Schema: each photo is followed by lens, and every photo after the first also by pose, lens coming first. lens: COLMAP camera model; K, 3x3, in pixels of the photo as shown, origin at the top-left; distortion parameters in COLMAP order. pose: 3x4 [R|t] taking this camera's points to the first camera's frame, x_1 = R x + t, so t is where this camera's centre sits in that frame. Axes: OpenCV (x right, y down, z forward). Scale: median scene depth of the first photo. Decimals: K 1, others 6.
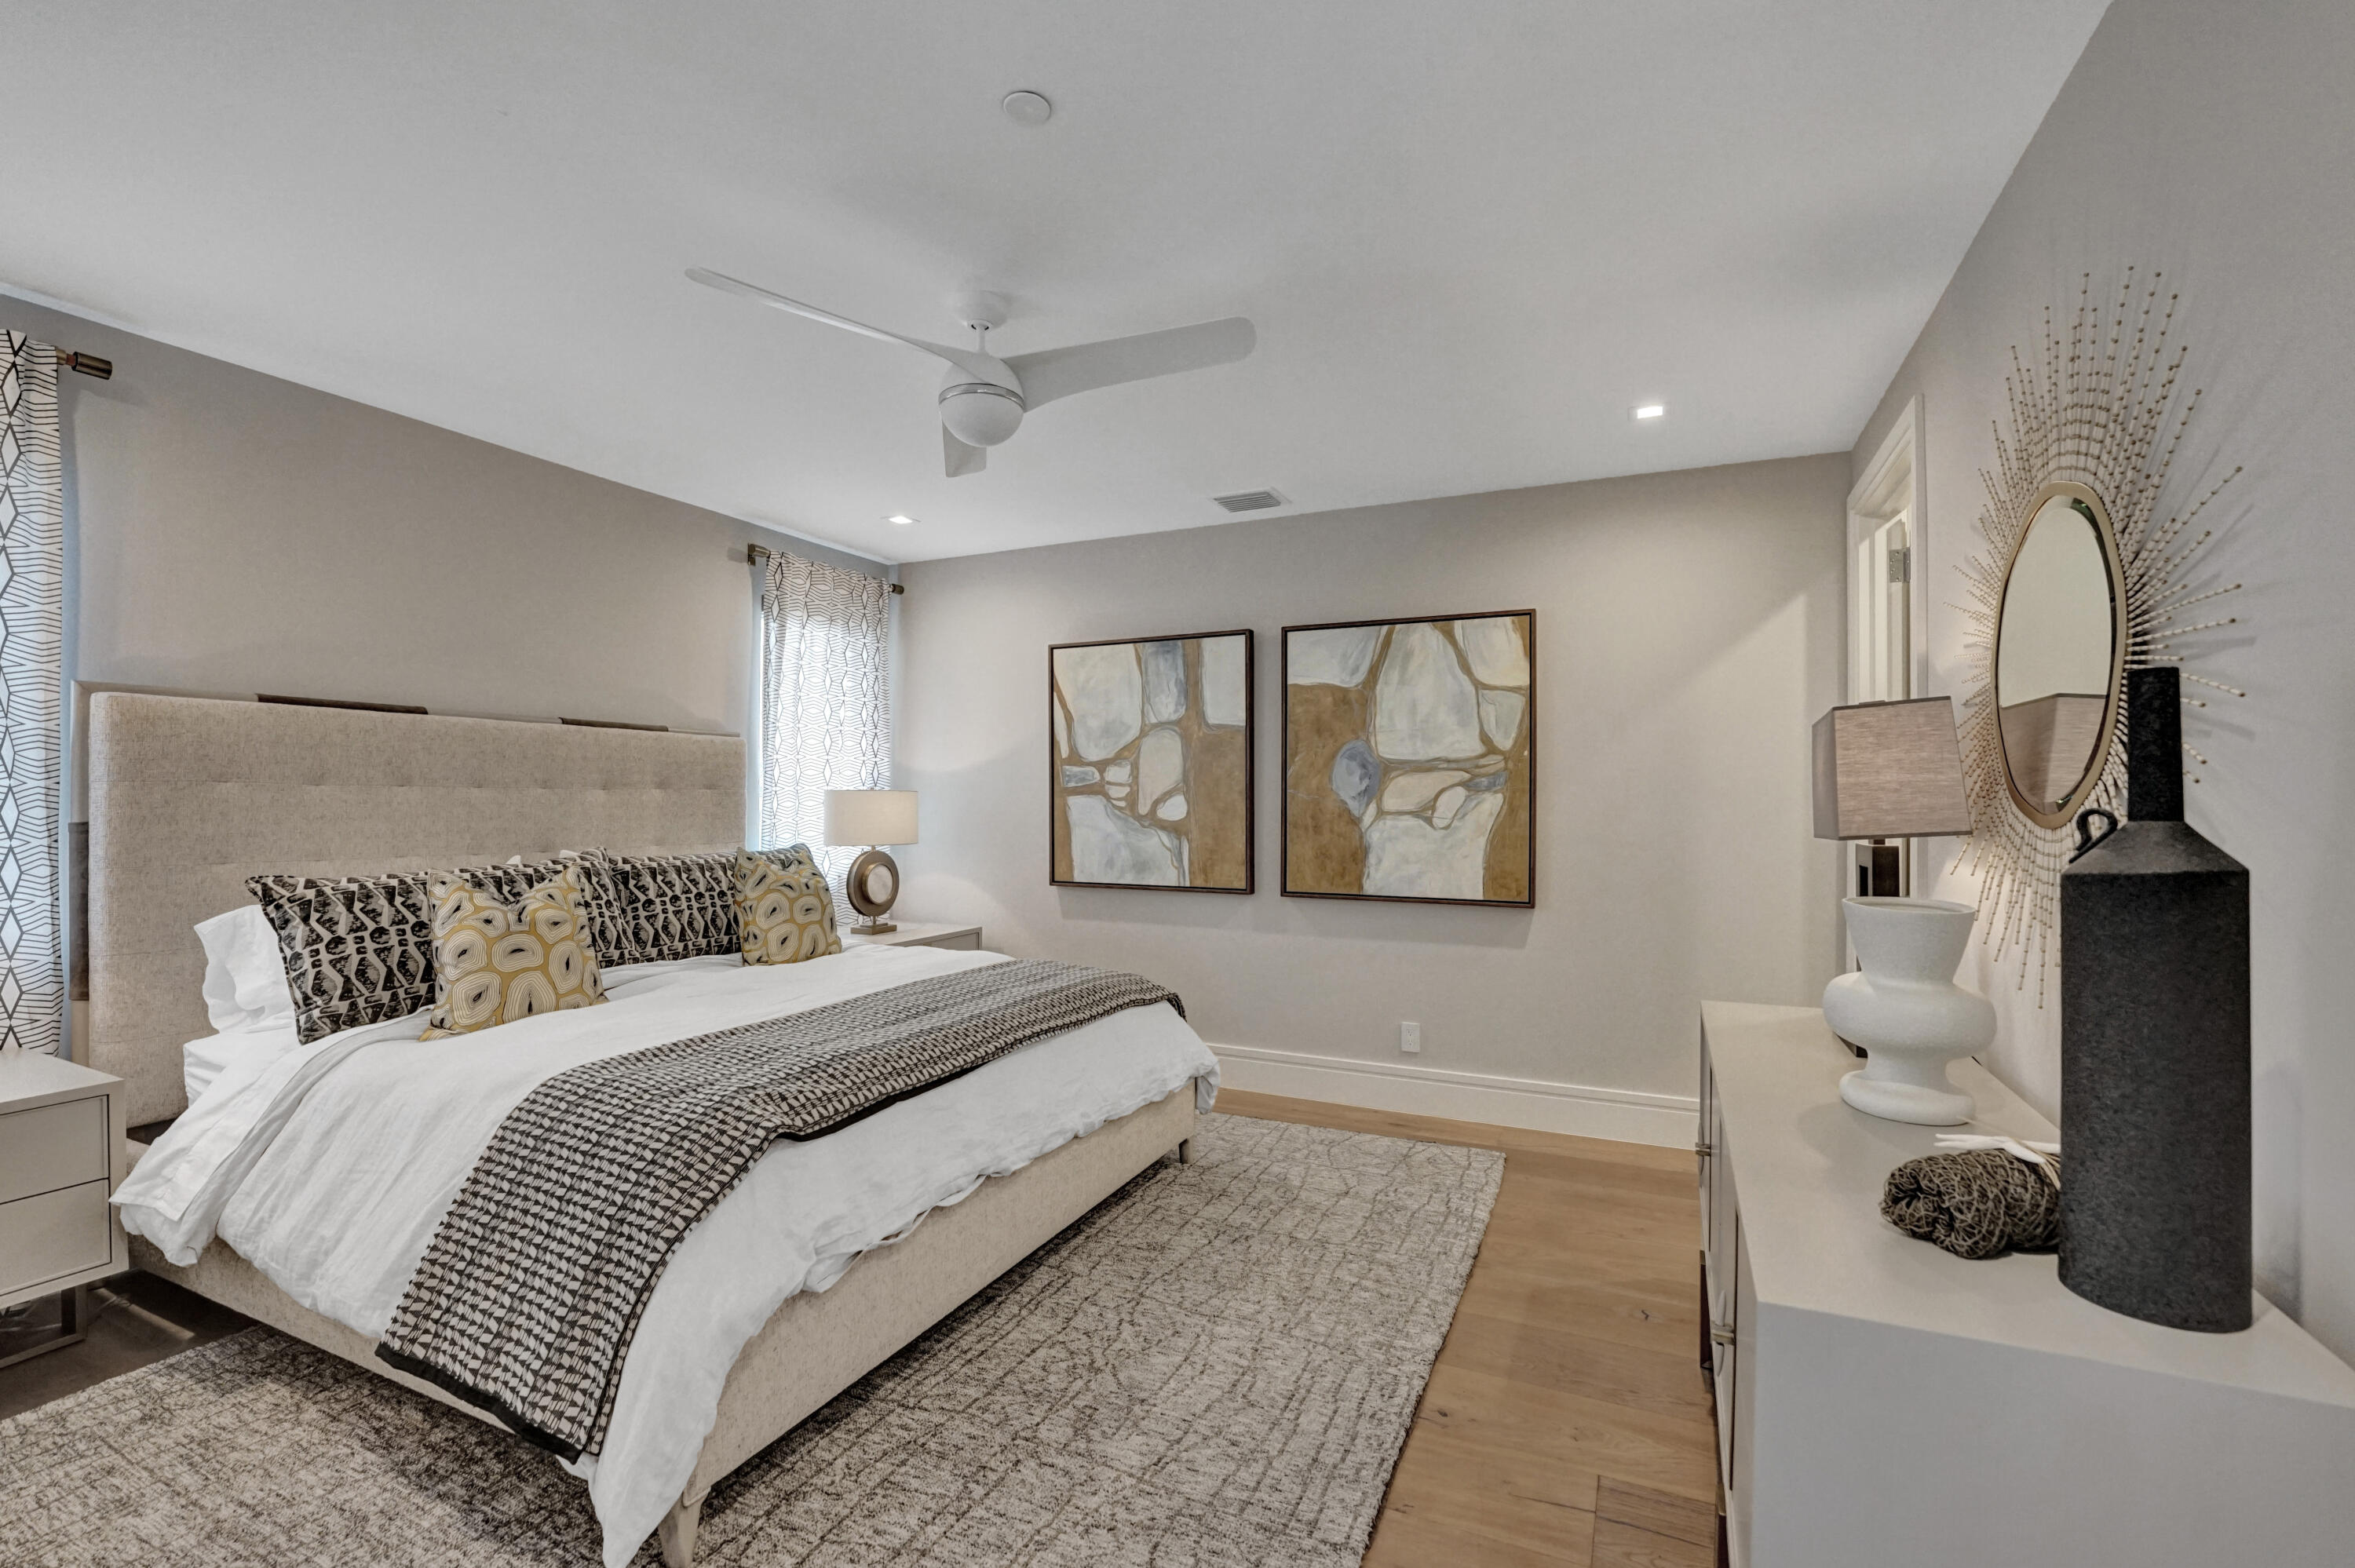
lens RADIAL K [[995.1, 0, 1182.8], [0, 995.1, 787.7], [0, 0, 1]] dist [-0.012531, -0.000050]
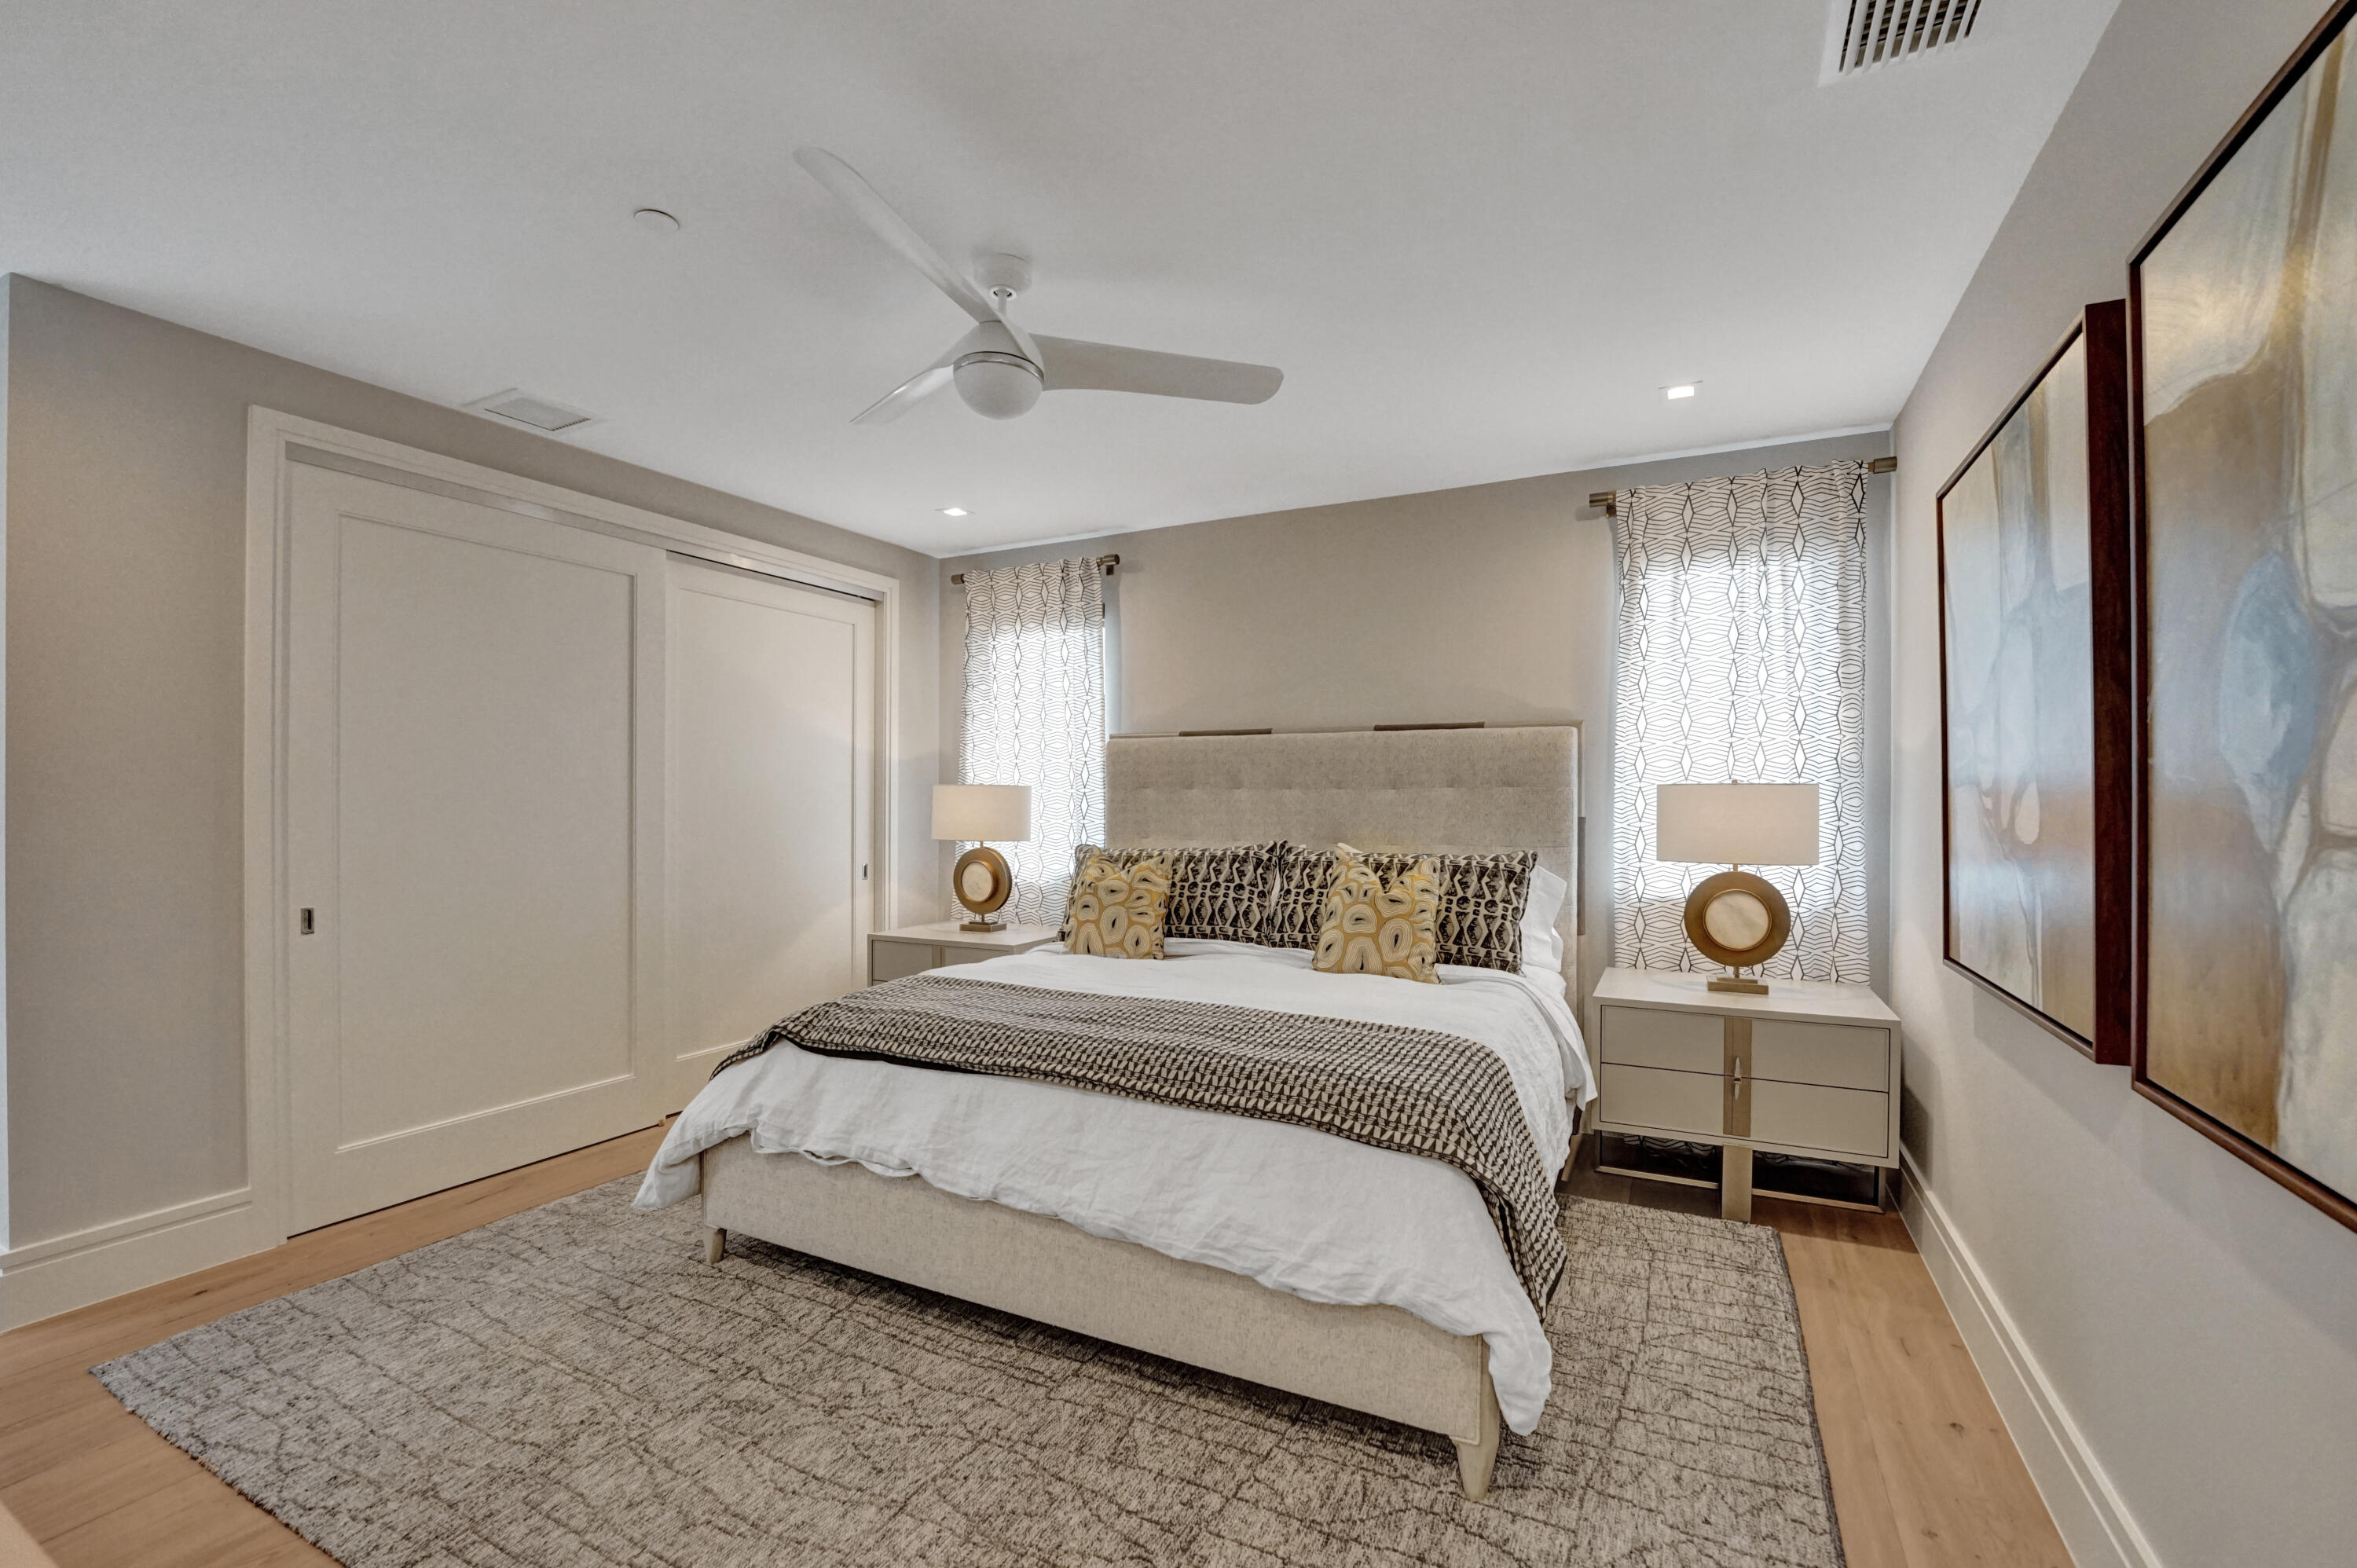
lens RADIAL K [[996.1, 0, 1183.8], [0, 996.1, 787.7], [0, 0, 1]] dist [-0.012531, -0.000050]
pose [[-0.035906, -0.013714, -0.999261, 0.597477], [0.011897, 0.999829, -0.014149, 0.015584], [0.999284, -0.012396, -0.035737, 0.979988]]
